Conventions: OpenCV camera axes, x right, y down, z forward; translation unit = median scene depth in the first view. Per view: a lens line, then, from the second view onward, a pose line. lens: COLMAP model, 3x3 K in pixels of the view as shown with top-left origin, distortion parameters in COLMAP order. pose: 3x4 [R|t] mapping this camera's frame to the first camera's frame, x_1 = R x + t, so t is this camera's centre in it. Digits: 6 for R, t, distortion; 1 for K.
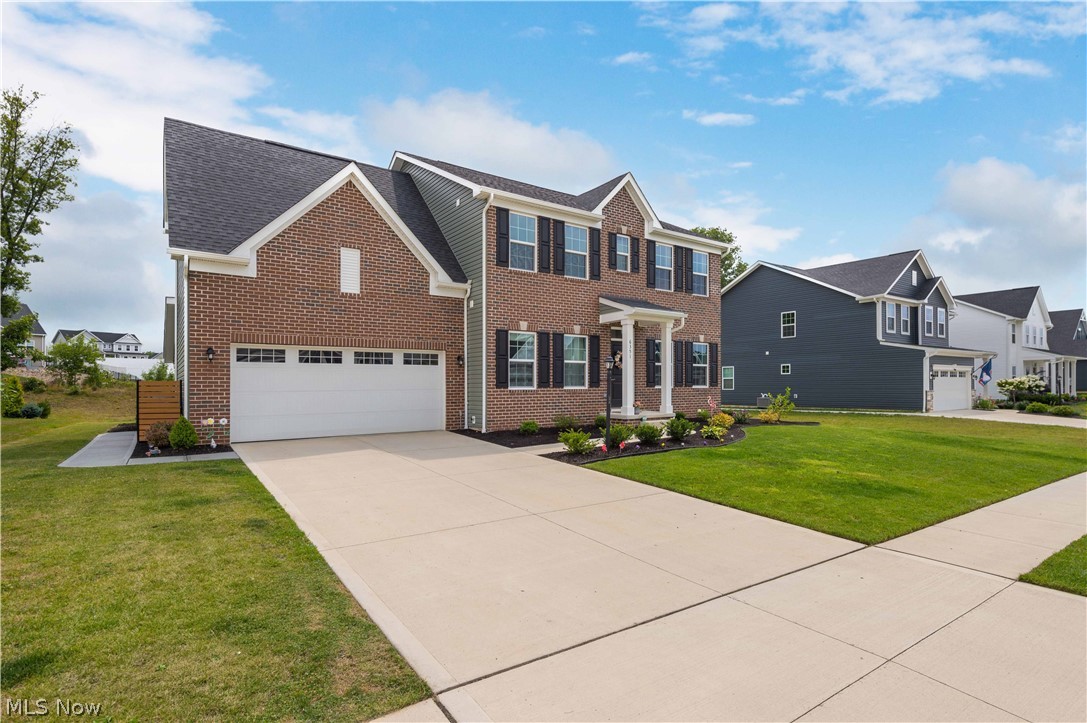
lens RADIAL K [[539.1, 0, 537.0], [0, 539.1, 388.2], [0, 0, 1]] dist [0.020845, 0.000220]
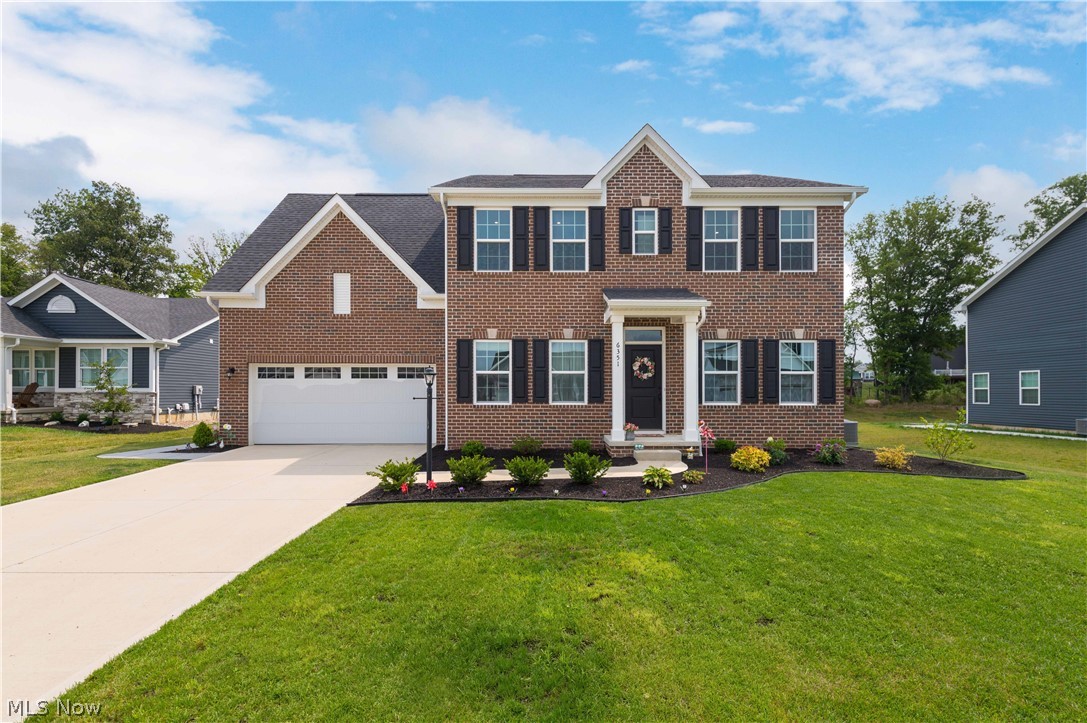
lens RADIAL K [[497.3, 0, 520.9], [0, 497.3, 395.4], [0, 0, 1]] dist [0.014286, 0.000361]
pose [[0.811598, 0.005617, -0.584190, 0.477778], [-0.012240, 0.999898, -0.007389, -0.007439], [0.584089, 0.013147, 0.811583, 0.349553]]
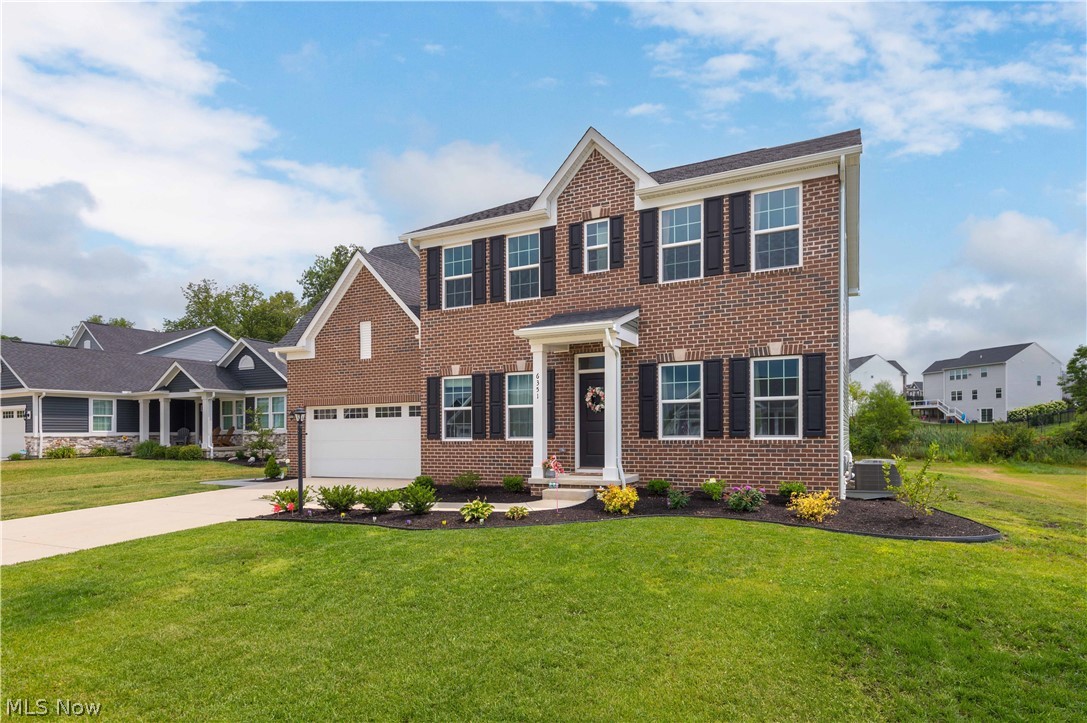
lens RADIAL K [[591.4, 0, 525.0], [0, 591.4, 438.9], [0, 0, 1]] dist [-0.011293, 0.001895]
pose [[0.469836, 0.007998, -0.882718, 0.866088], [-0.000076, 0.999959, 0.009019, -0.009577], [0.882754, -0.004171, 0.469817, 0.617197]]
